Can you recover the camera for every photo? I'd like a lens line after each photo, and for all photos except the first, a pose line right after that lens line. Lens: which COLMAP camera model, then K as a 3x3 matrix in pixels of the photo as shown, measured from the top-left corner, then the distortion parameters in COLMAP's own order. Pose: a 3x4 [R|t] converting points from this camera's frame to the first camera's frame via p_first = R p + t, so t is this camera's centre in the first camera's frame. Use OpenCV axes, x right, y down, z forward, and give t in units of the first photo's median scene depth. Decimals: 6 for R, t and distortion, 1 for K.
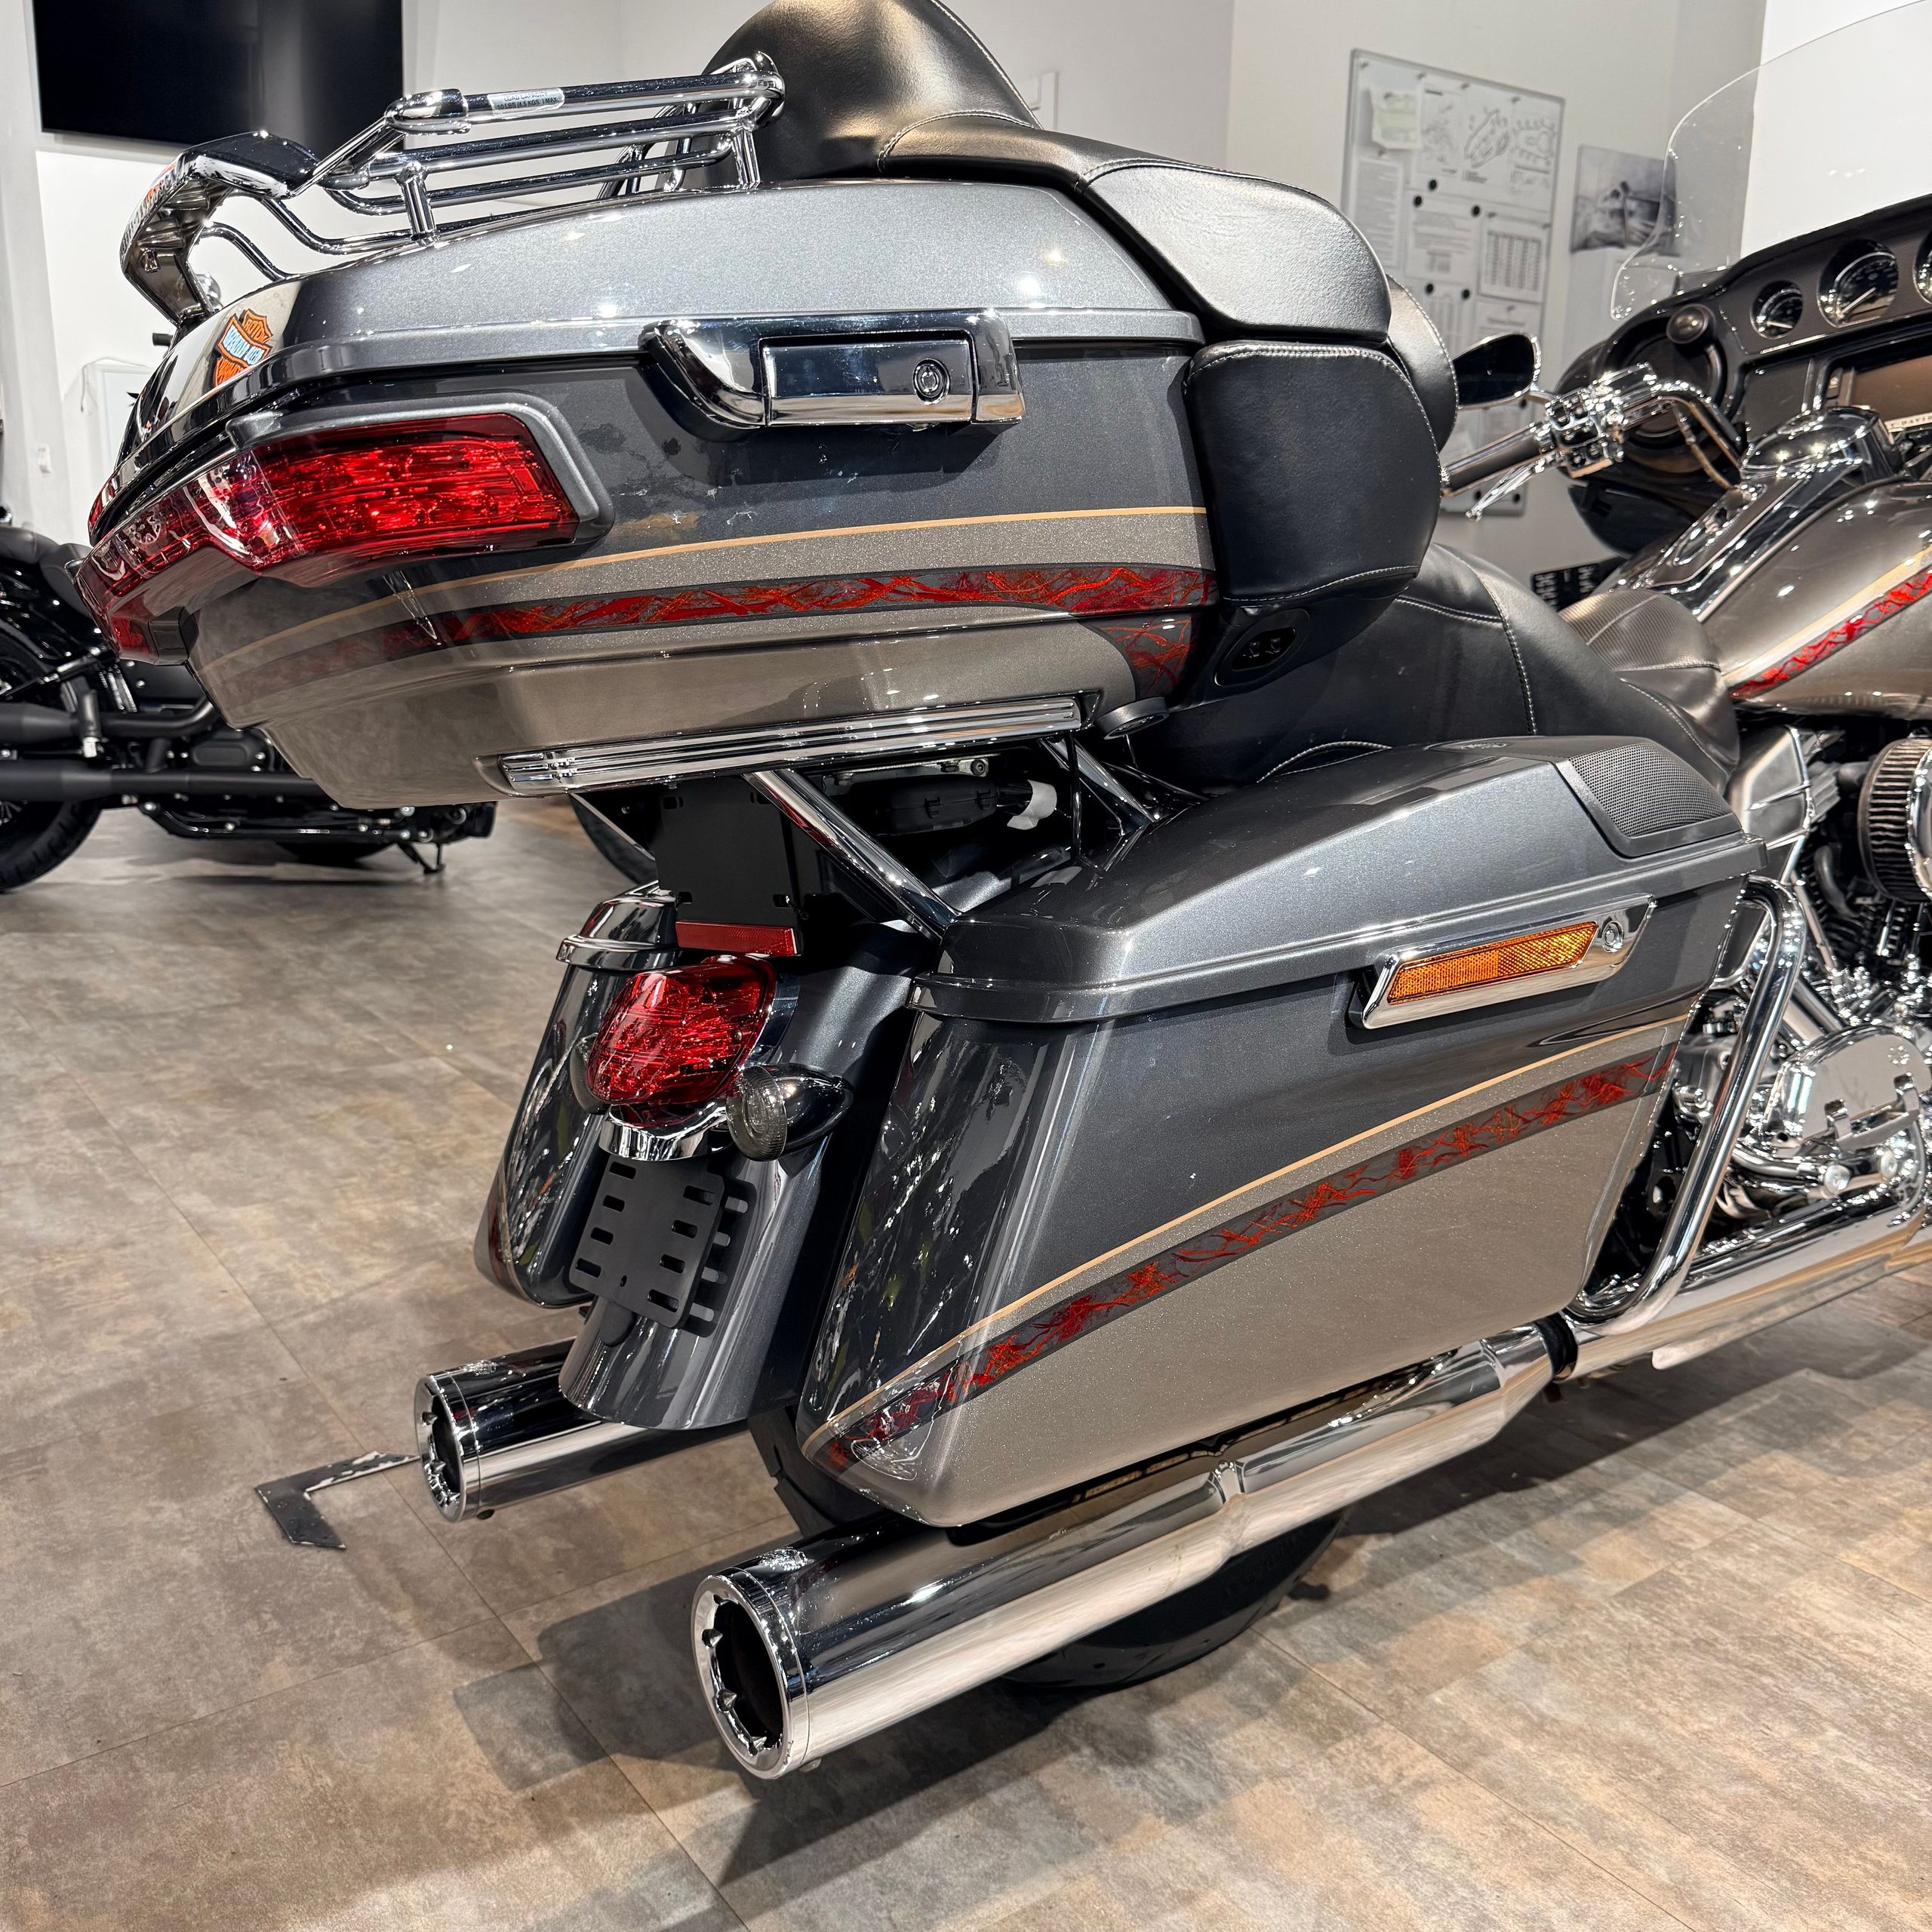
lens RADIAL K [[1845.2, 0, 964.3], [0, 1845.2, 967.9], [0, 0, 1]] dist [0.000839, 0.000000]
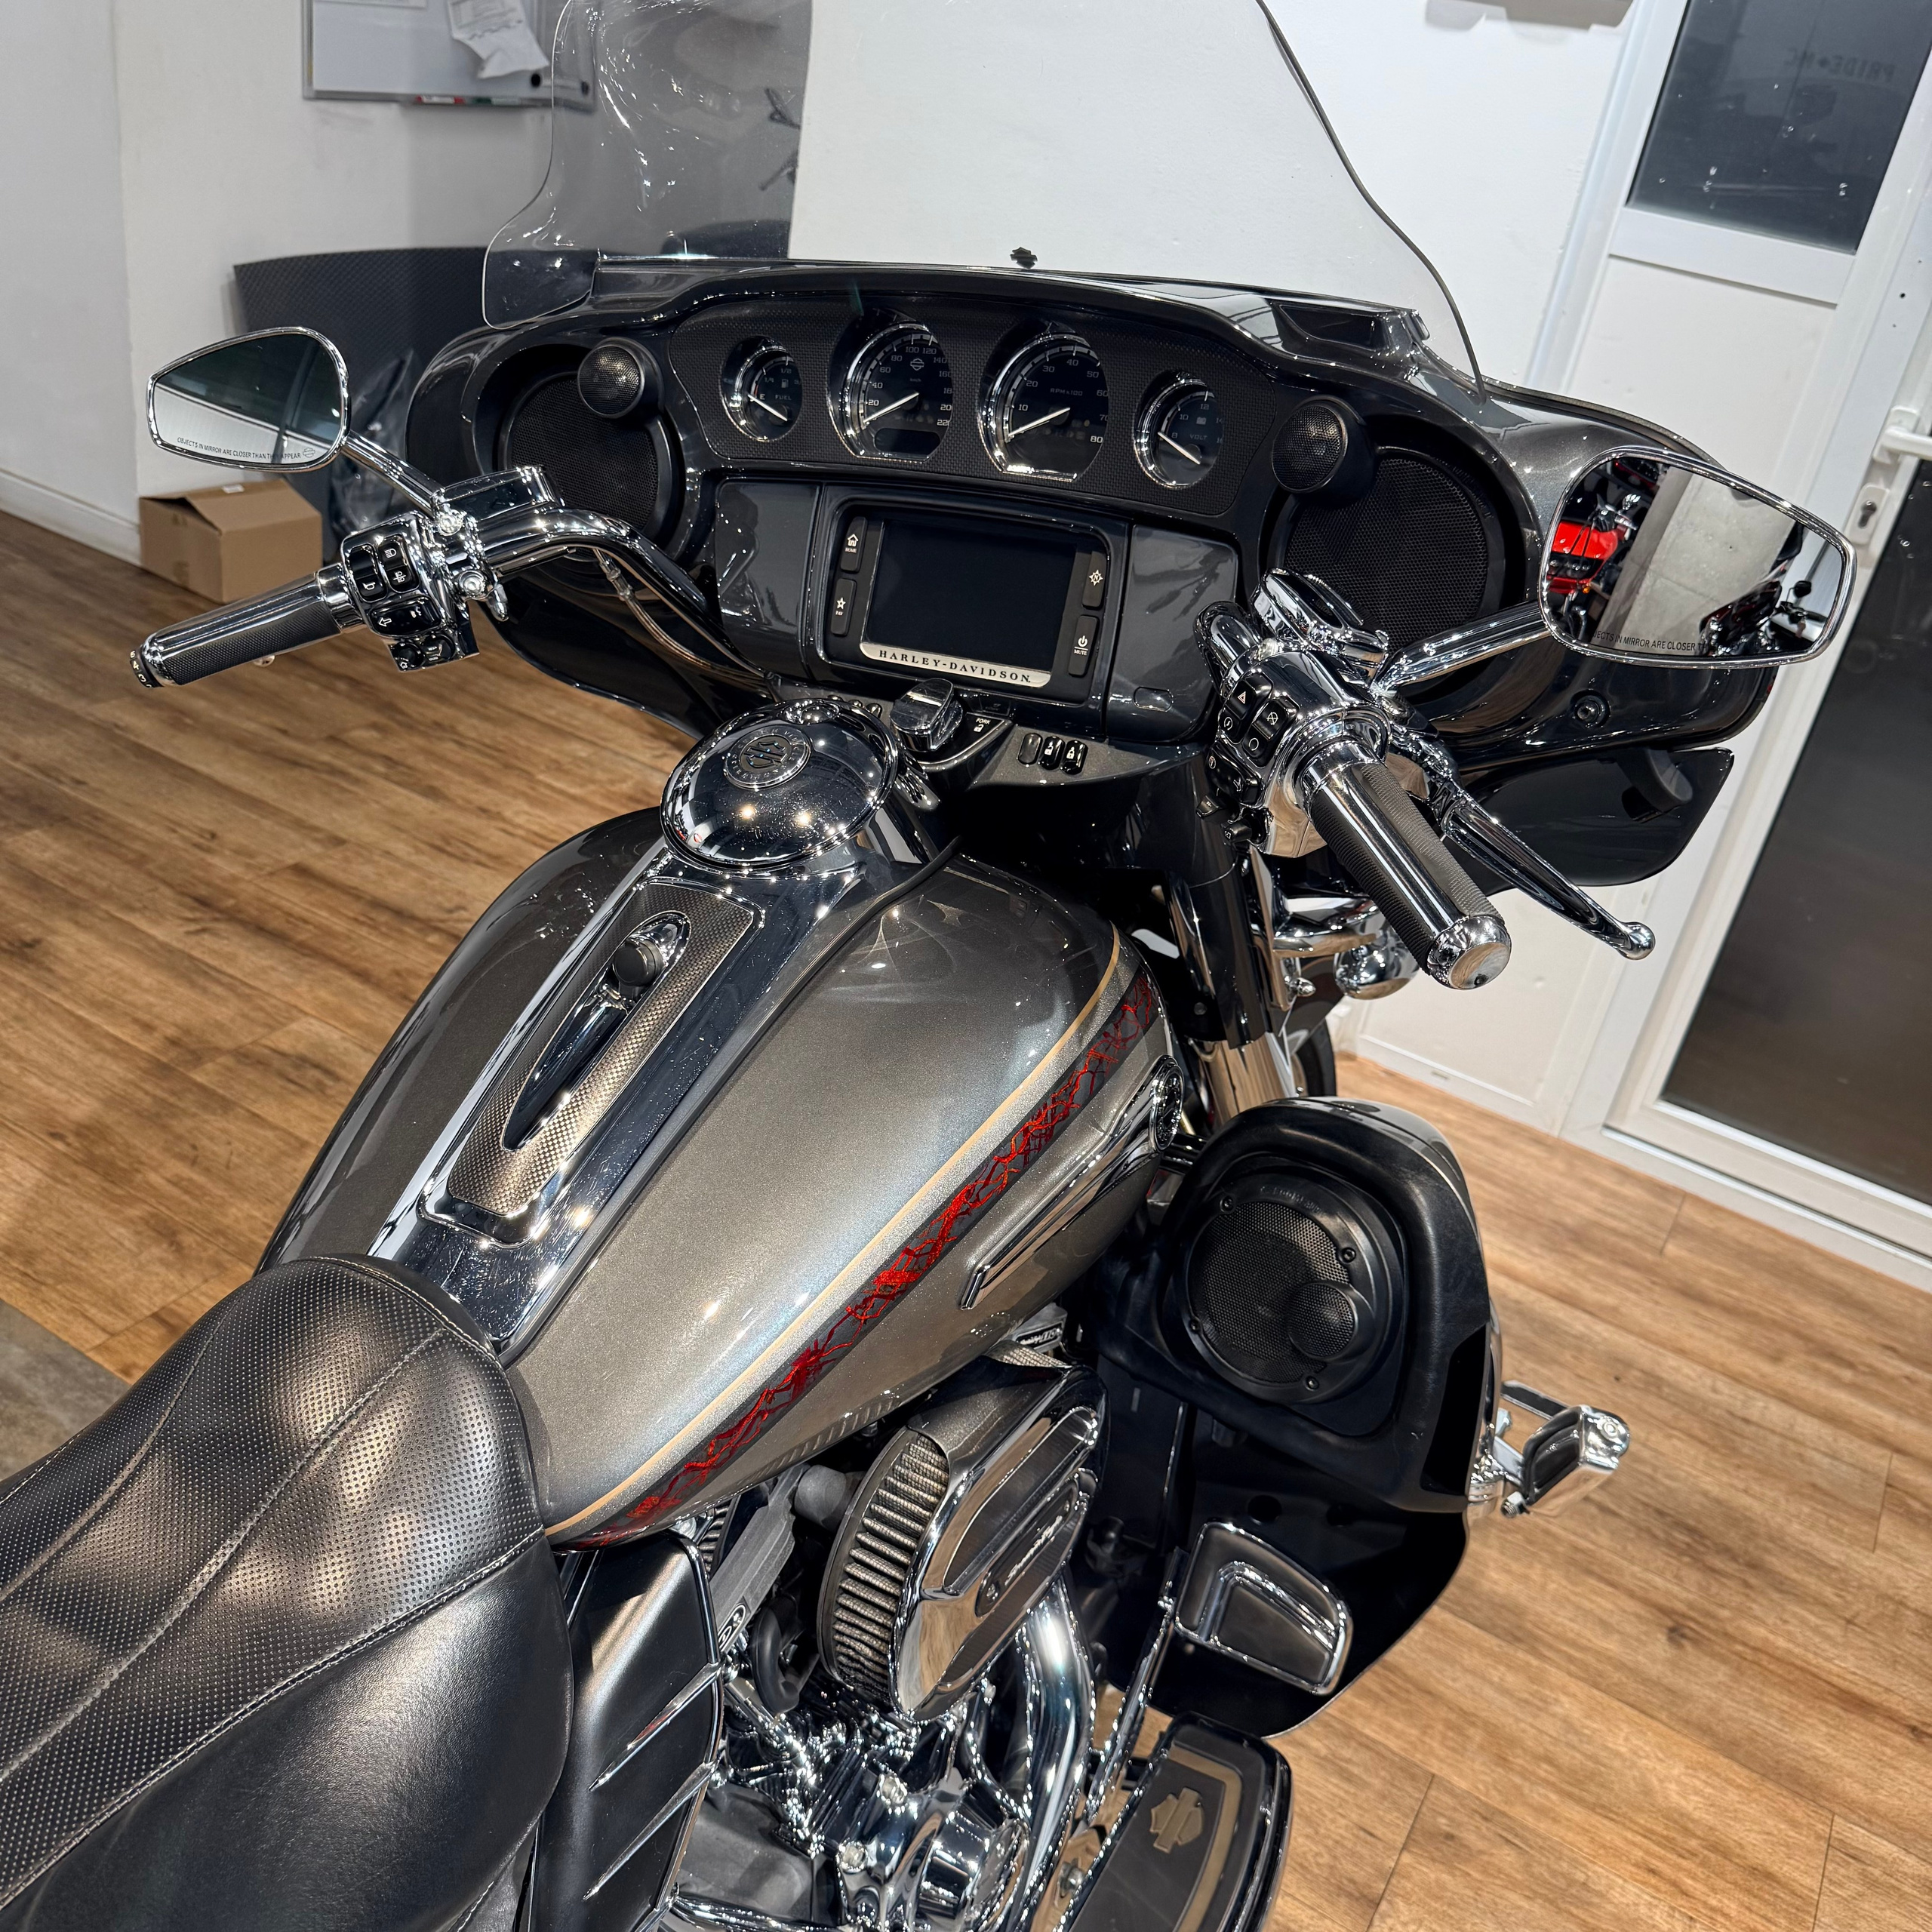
lens RADIAL K [[1845.2, 0, 981.6], [0, 1845.2, 965.2], [0, 0, 1]] dist [0.000839, 0.000000]
pose [[0.905569, -0.088561, 0.414852, 0.372097], [-0.041030, 0.955093, 0.293452, -0.523428], [-0.422211, -0.282762, 0.861268, 0.649140]]
